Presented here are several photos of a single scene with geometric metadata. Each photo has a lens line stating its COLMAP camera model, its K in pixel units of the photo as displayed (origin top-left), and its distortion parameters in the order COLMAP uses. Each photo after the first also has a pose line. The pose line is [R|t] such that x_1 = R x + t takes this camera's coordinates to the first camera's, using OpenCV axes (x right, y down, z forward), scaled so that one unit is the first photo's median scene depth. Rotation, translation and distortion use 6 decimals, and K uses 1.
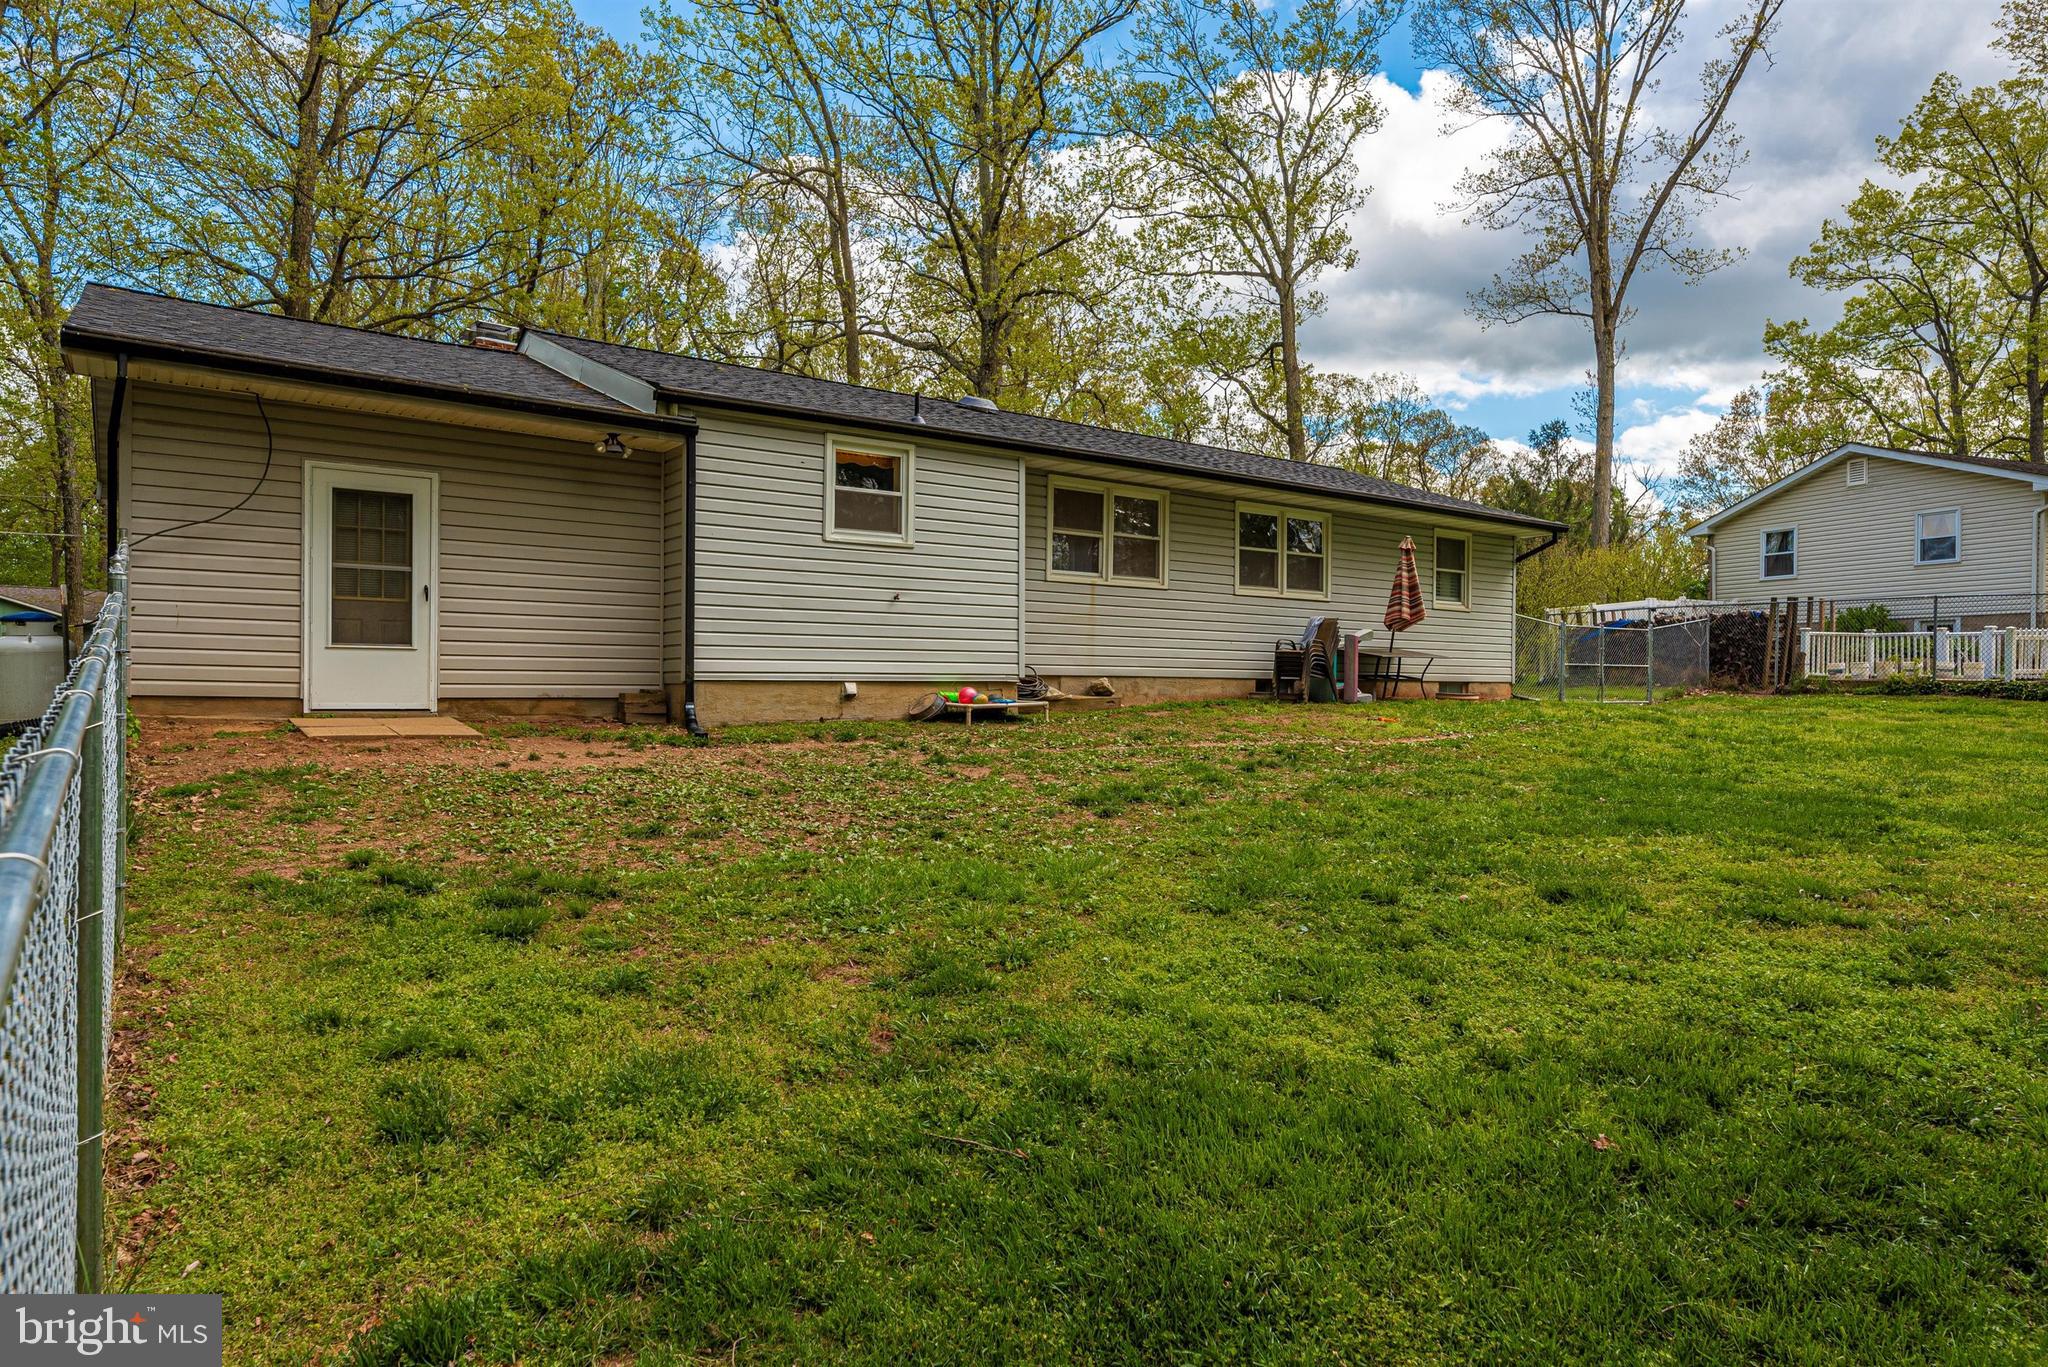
lens RADIAL K [[1232.4, 0, 1056.1], [0, 1232.4, 682.3], [0, 0, 1]] dist [-0.002249, -0.000319]
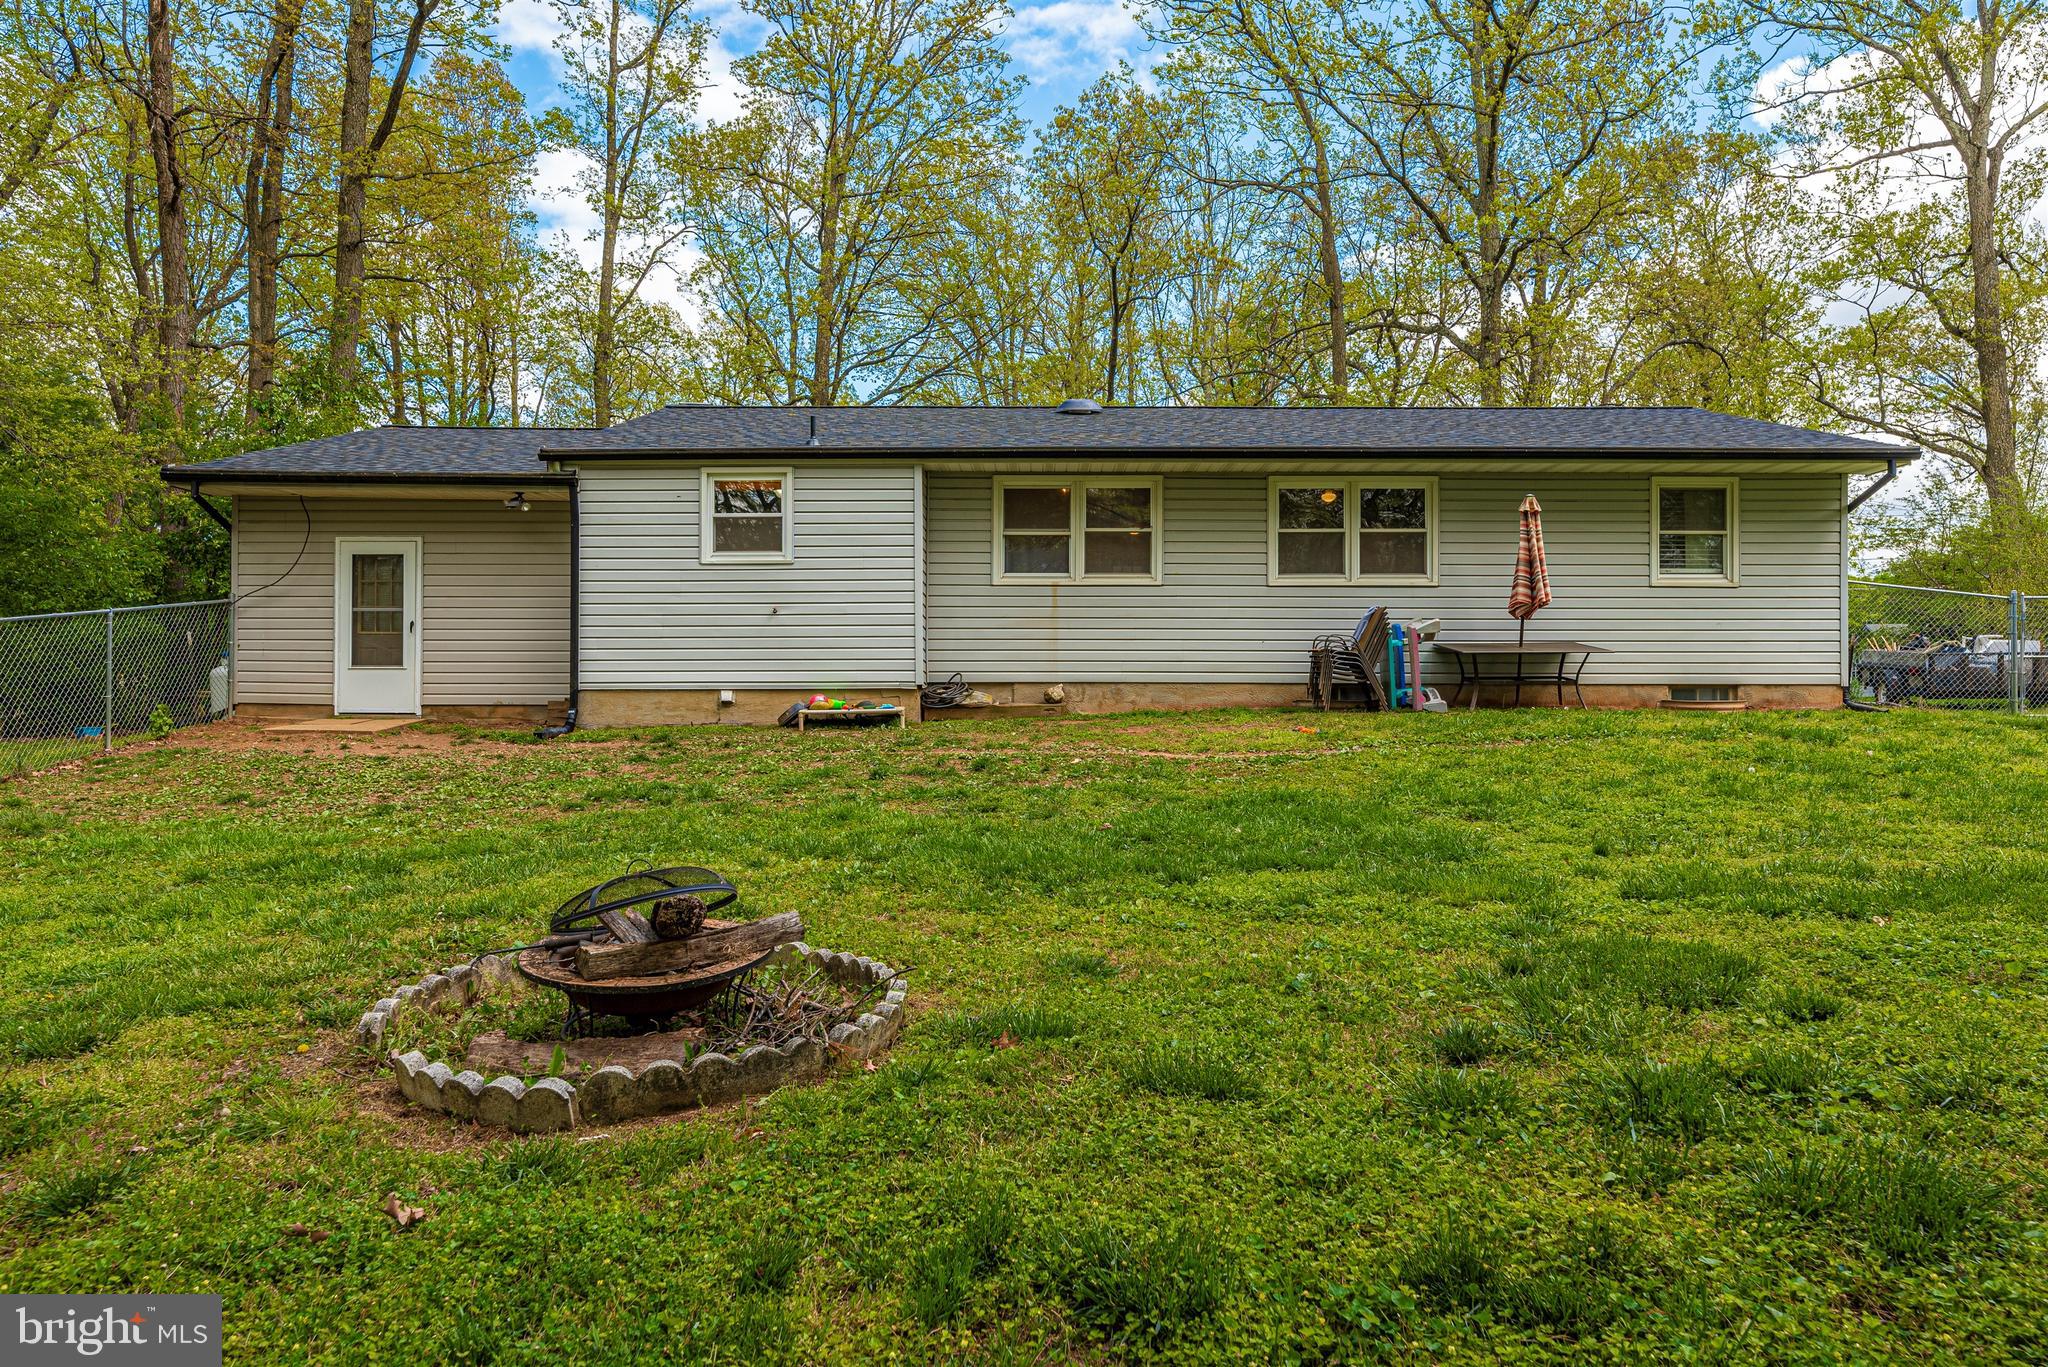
lens RADIAL K [[1256.7, 0, 1052.3], [0, 1256.7, 685.0], [0, 0, 1]] dist [-0.004020, 0.000605]
pose [[0.793358, -0.012298, -0.608632, 0.737609], [0.005947, 0.999905, -0.012452, 0.010649], [0.608727, 0.006259, 0.793355, 0.283797]]
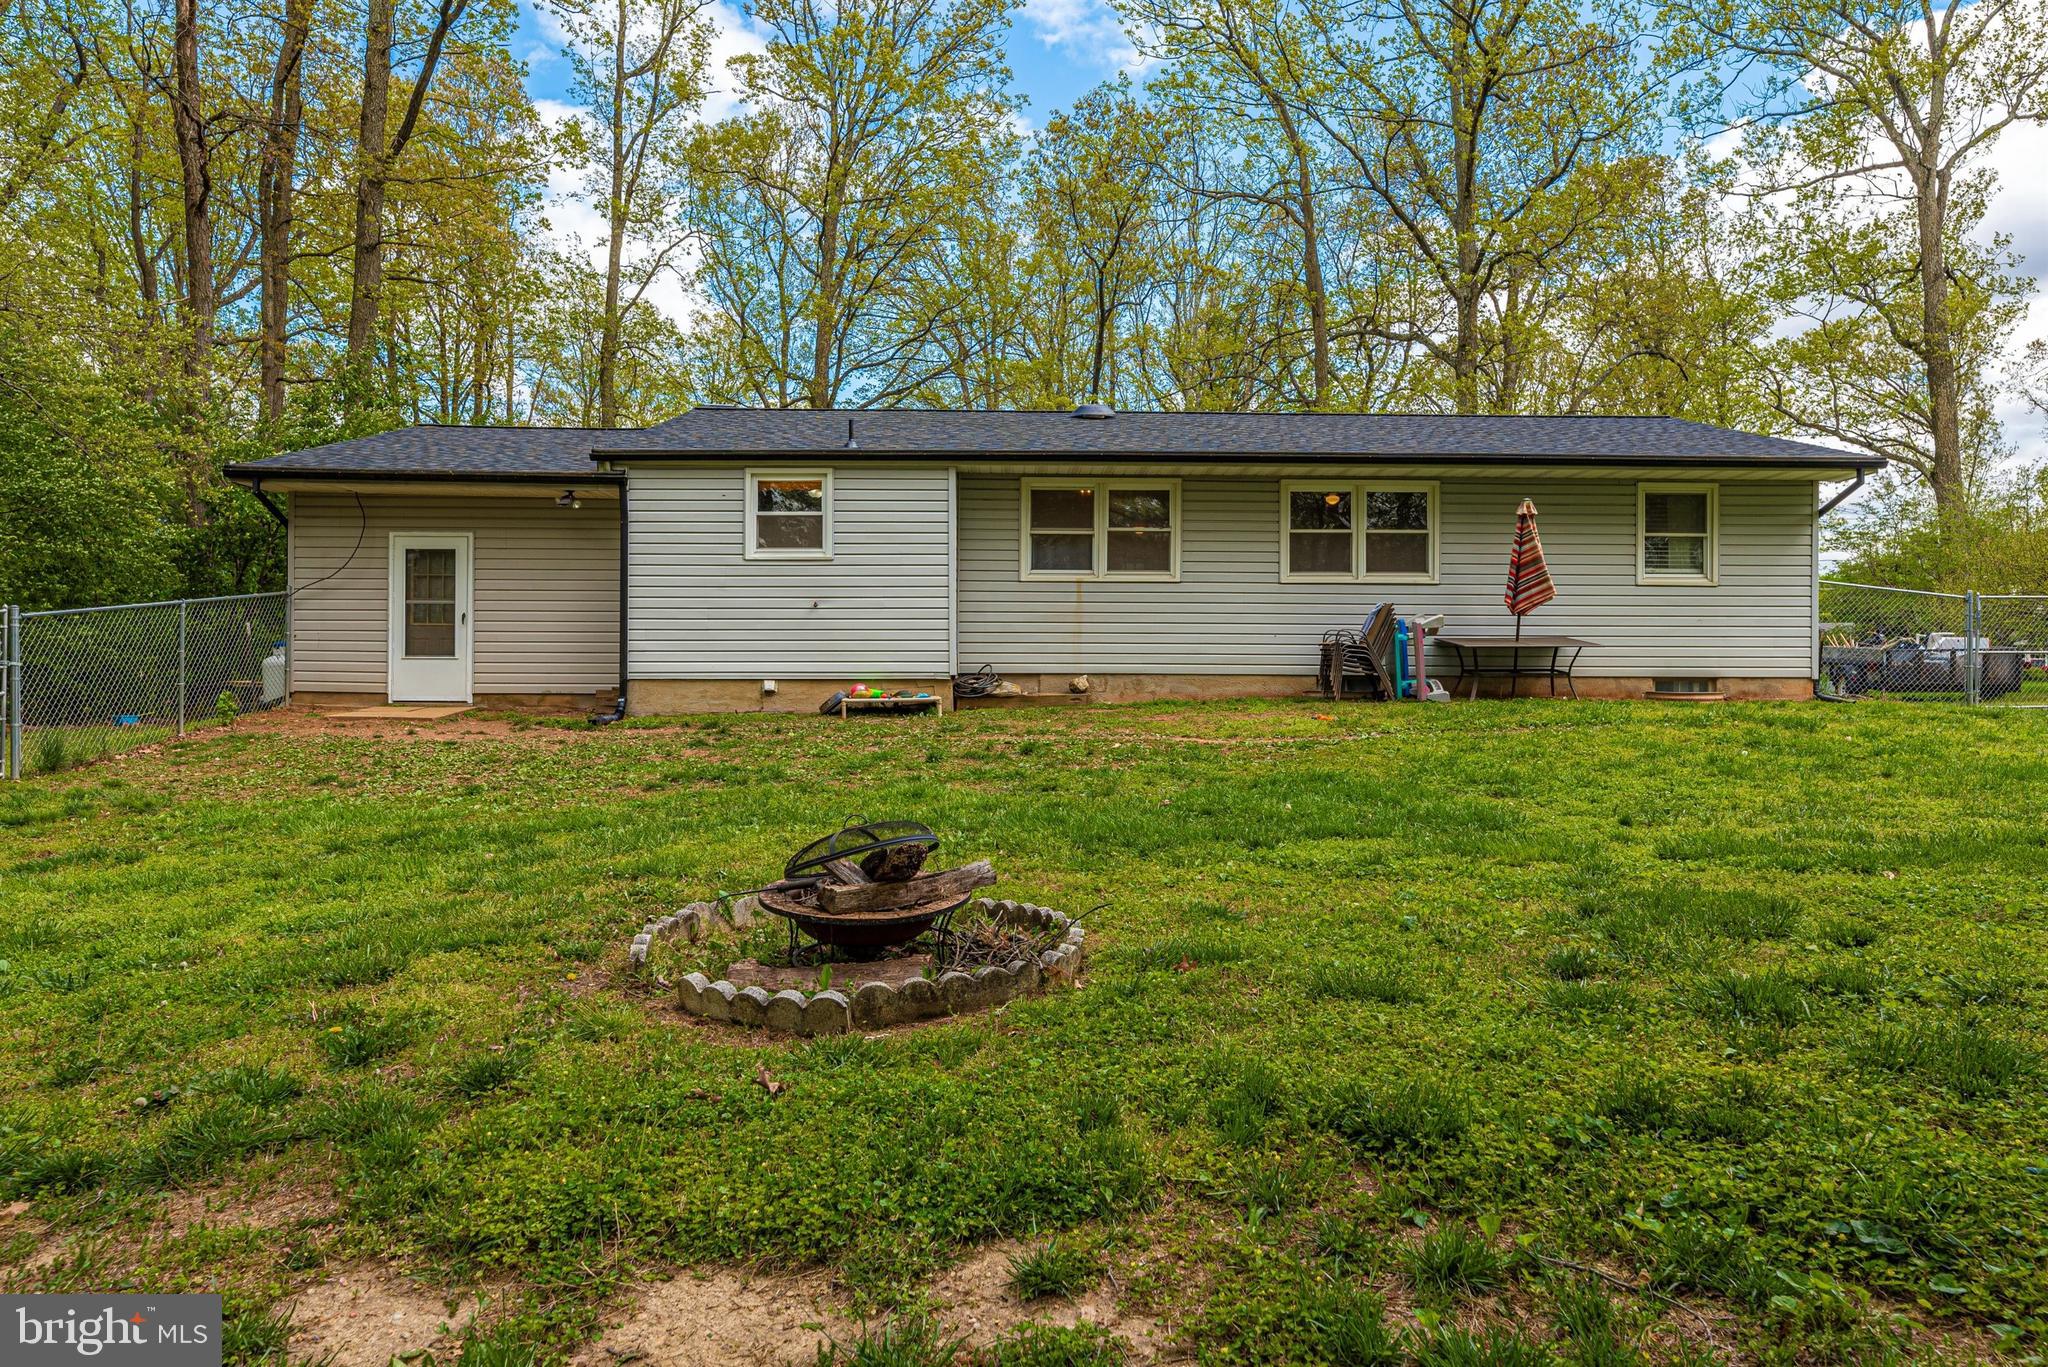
lens RADIAL K [[1232.4, 0, 1056.1], [0, 1232.4, 682.3], [0, 0, 1]] dist [-0.002249, -0.000319]
pose [[0.808175, -0.009239, -0.588871, 0.723249], [0.003747, 0.999937, -0.010546, 0.014911], [0.588931, 0.006316, 0.808159, 0.220901]]
